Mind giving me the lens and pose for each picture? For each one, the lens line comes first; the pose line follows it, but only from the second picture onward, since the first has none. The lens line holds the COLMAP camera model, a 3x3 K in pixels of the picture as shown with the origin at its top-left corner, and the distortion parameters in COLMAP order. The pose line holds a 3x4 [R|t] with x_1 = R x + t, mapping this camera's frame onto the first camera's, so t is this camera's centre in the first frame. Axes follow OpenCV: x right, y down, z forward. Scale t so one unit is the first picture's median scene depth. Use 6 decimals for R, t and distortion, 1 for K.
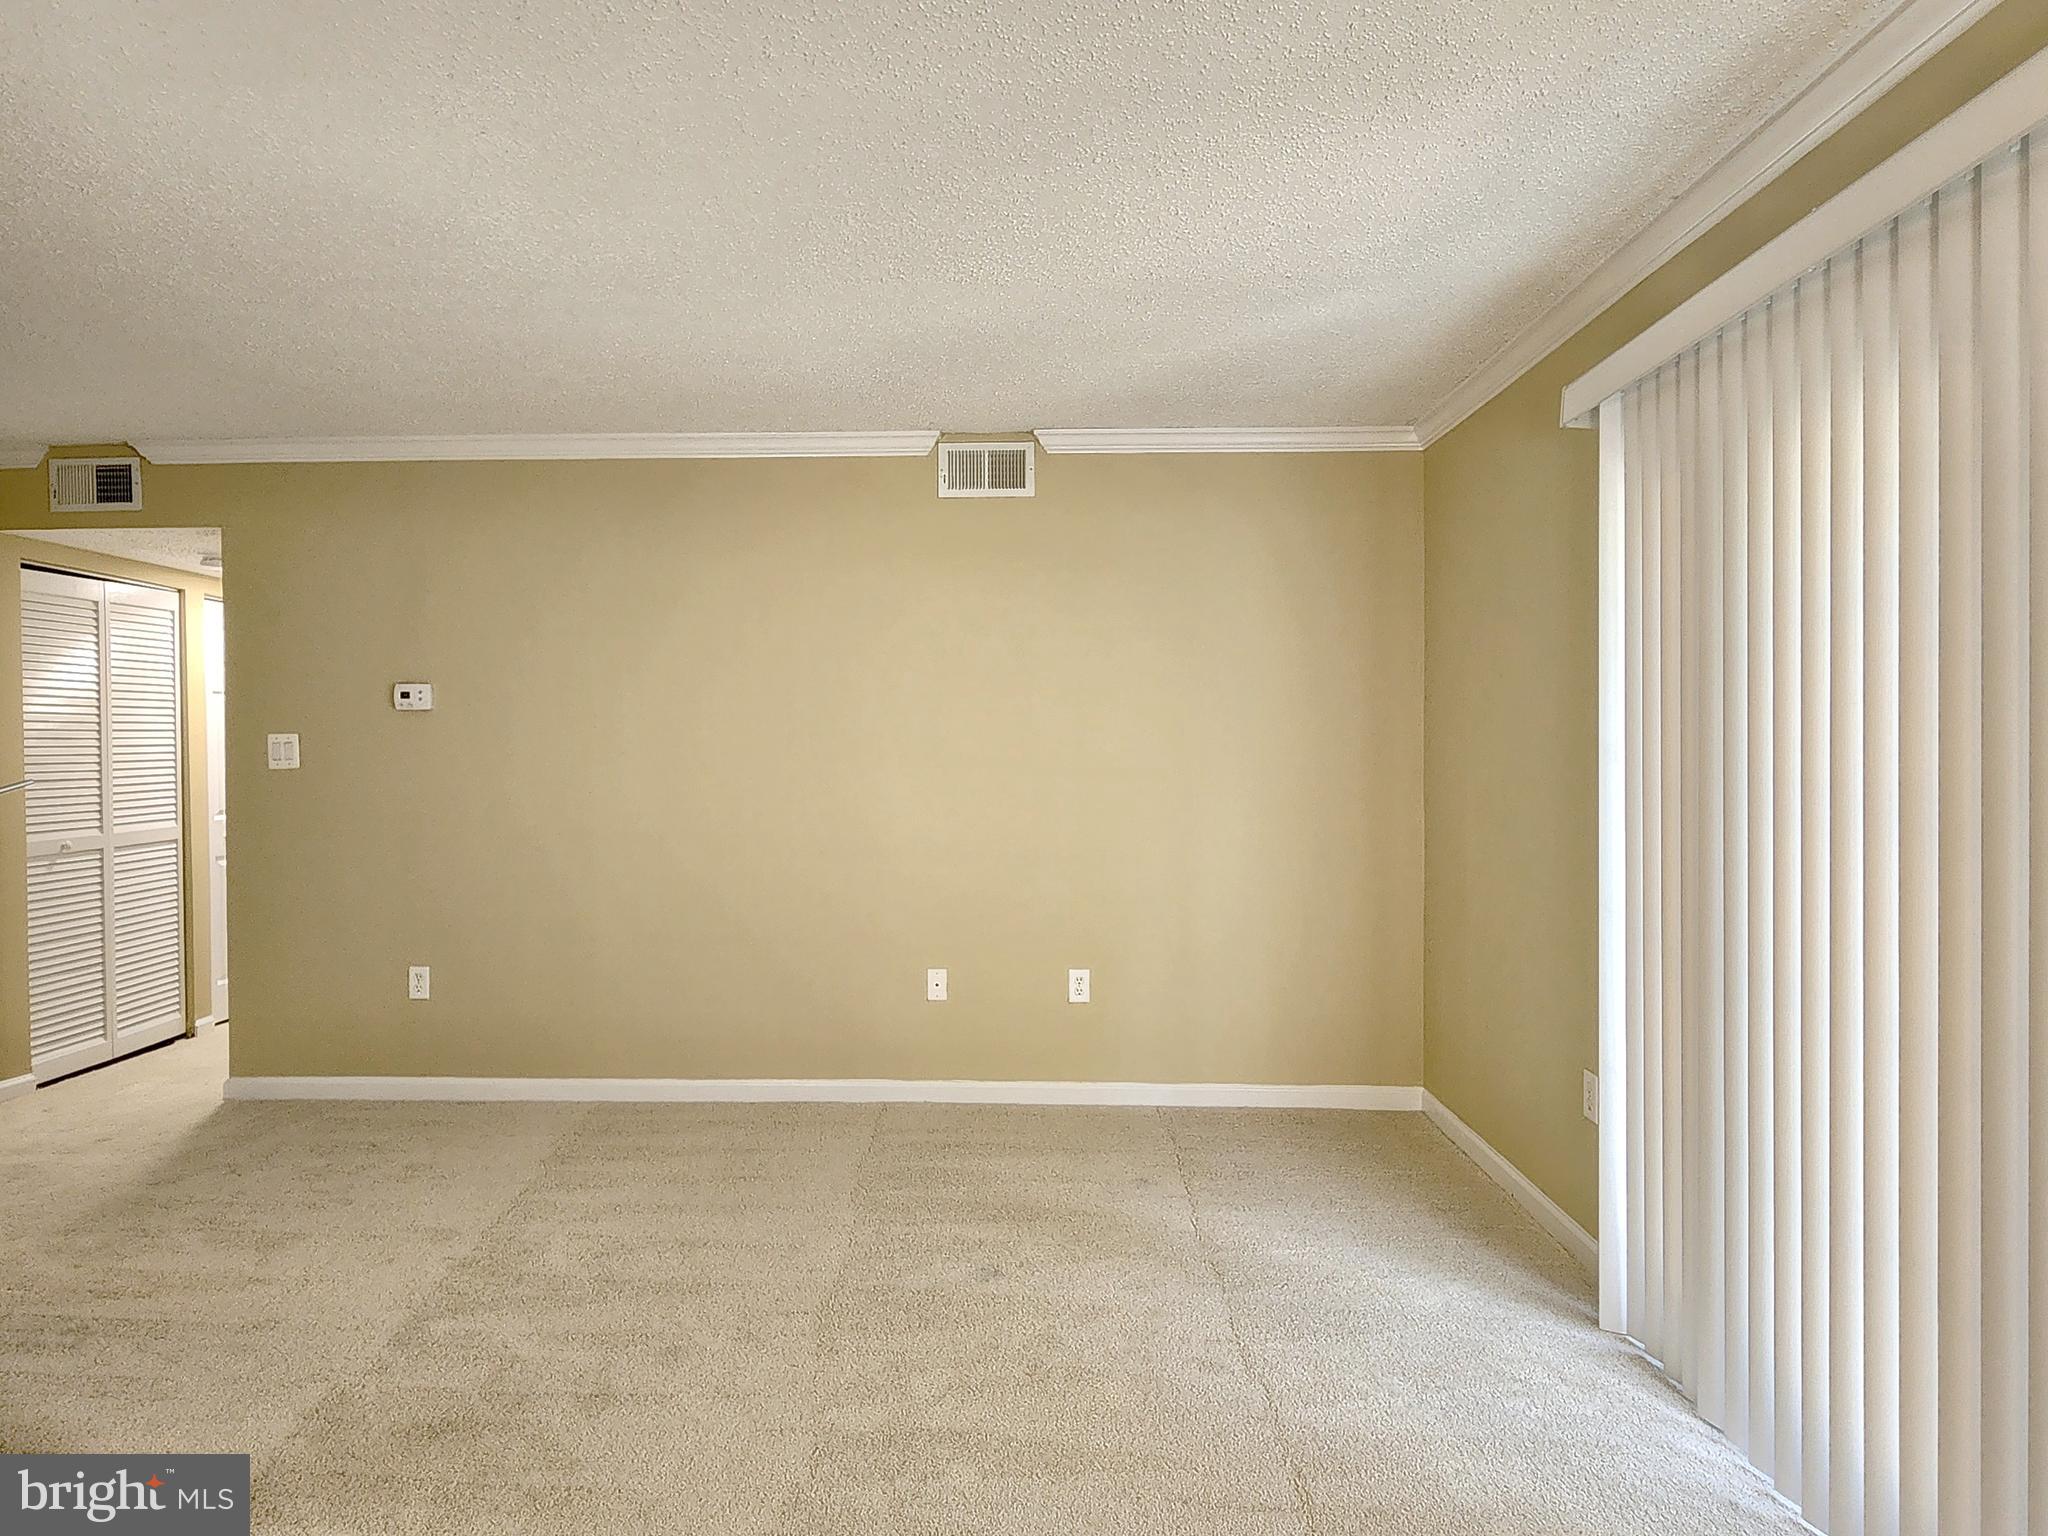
lens RADIAL K [[1146.9, 0, 1025.0], [0, 1146.9, 763.6], [0, 0, 1]] dist [0.008399, 0.000726]
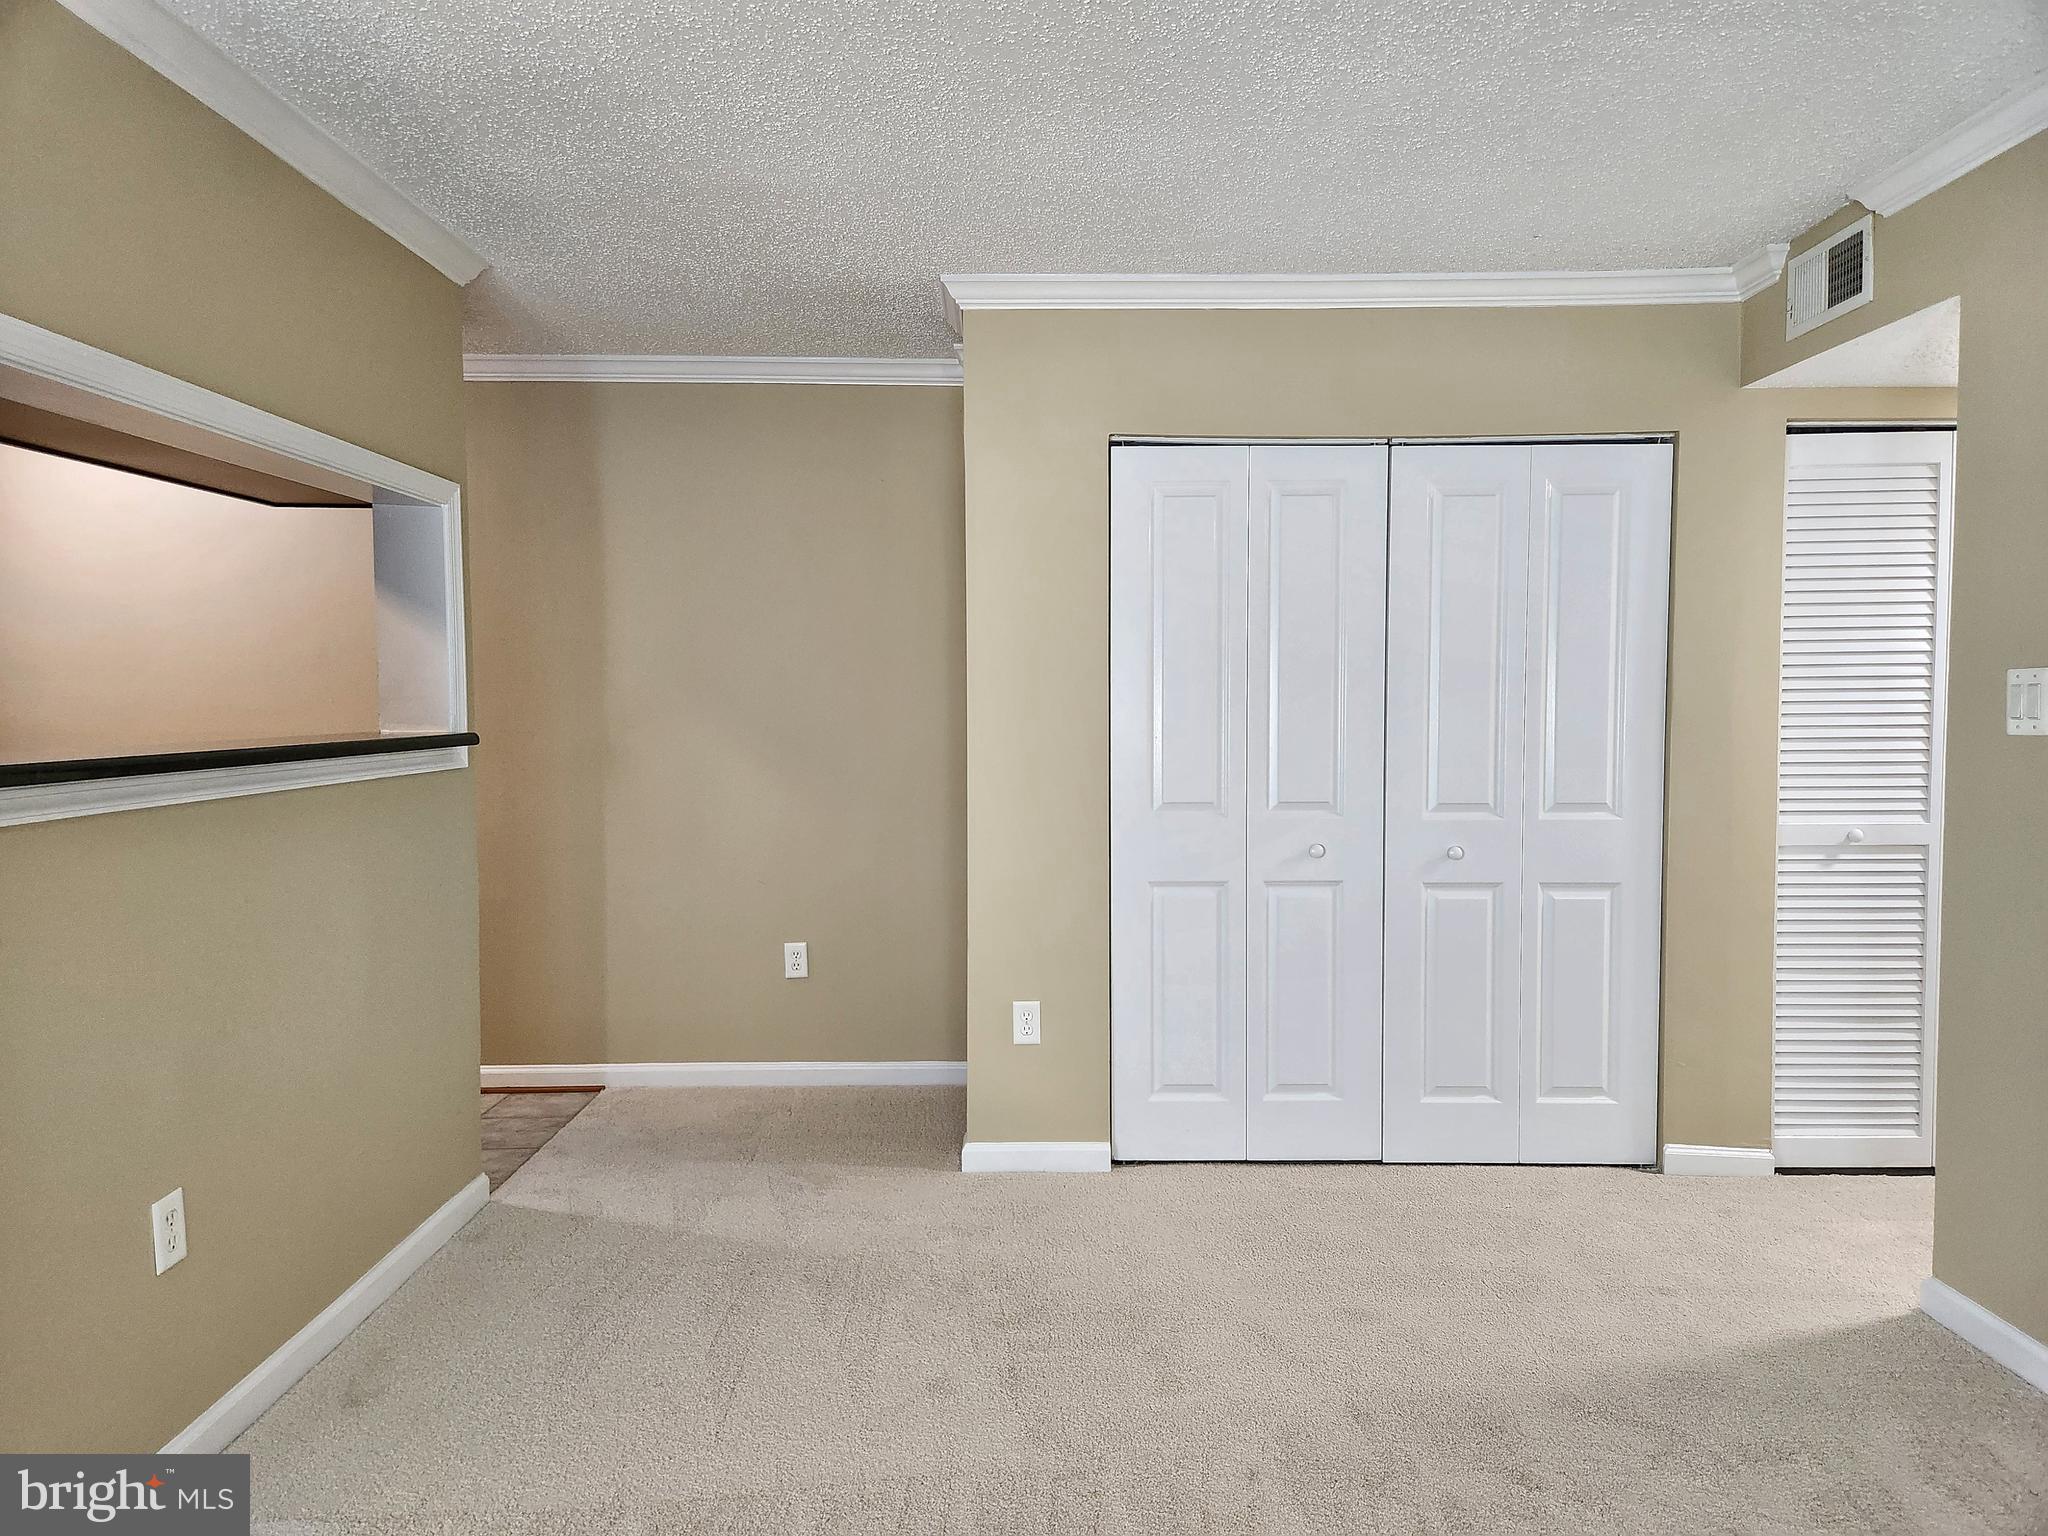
lens RADIAL K [[1383.2, 0, 1043.2], [0, 1383.2, 753.1], [0, 0, 1]] dist [0.071653, -0.034353]
pose [[0.056063, 0.051903, -0.997077, -0.032140], [-0.019998, 0.998506, 0.050853, -0.011216], [0.998227, 0.017089, 0.057017, 0.519107]]
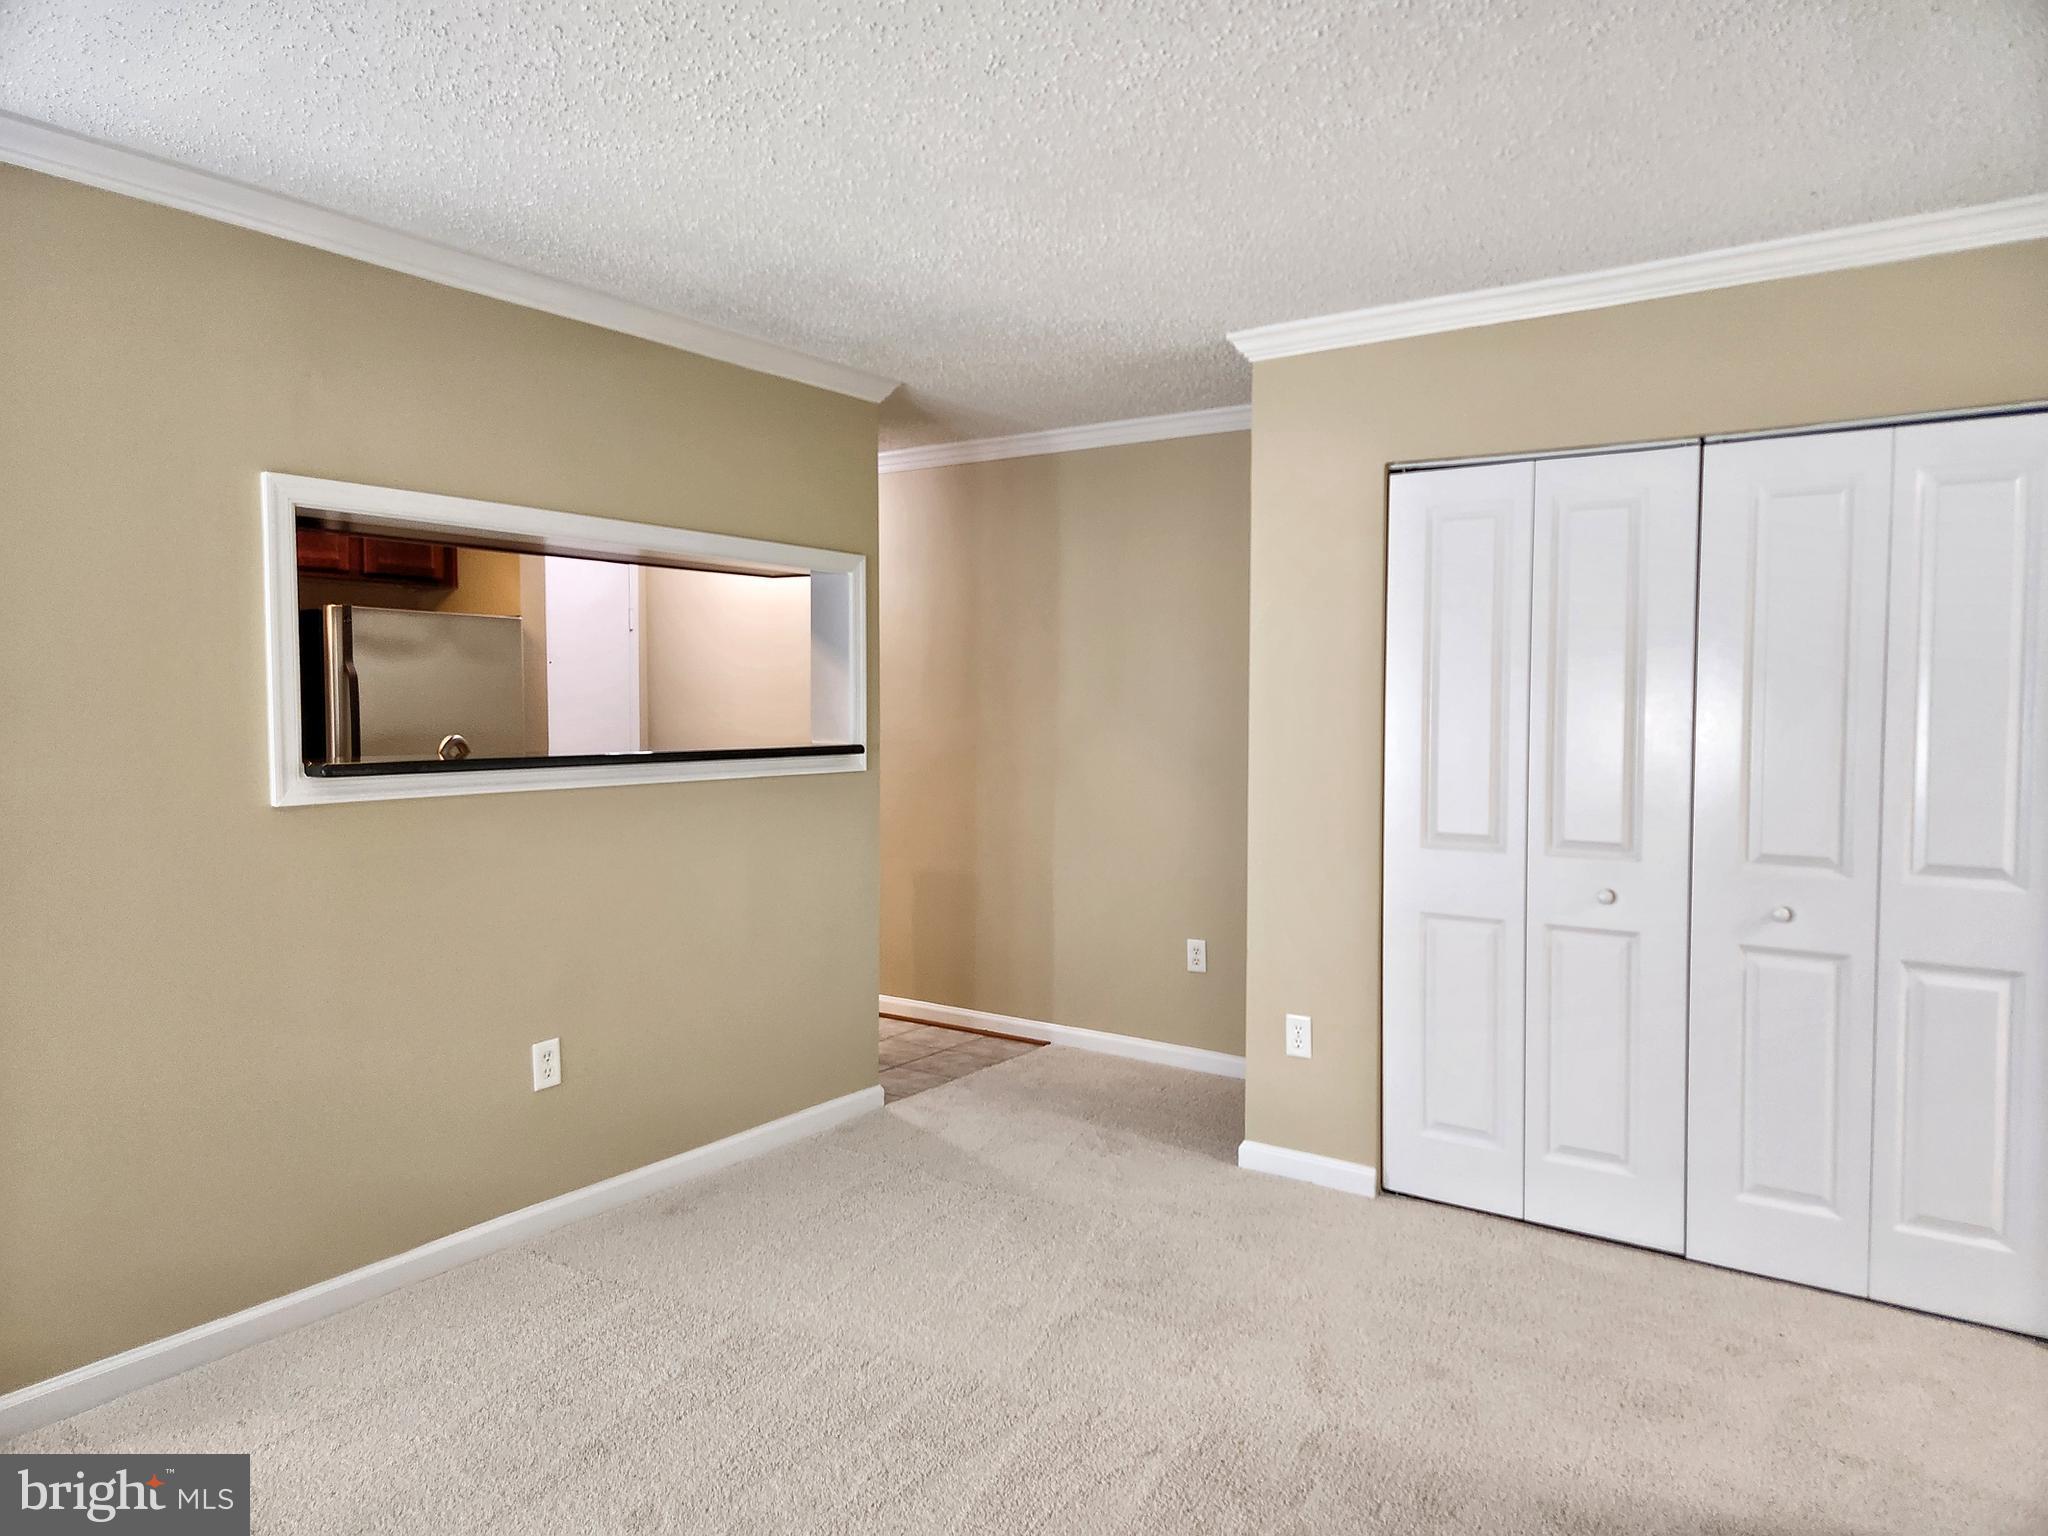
lens RADIAL K [[1383.2, 0, 1061.7], [0, 1383.2, 750.0], [0, 0, 1]] dist [0.071653, -0.034353]
pose [[-0.527665, 0.038560, -0.848577, -0.045861], [-0.019506, 0.998156, 0.057487, -0.029922], [0.849229, 0.046886, -0.525940, 0.844518]]
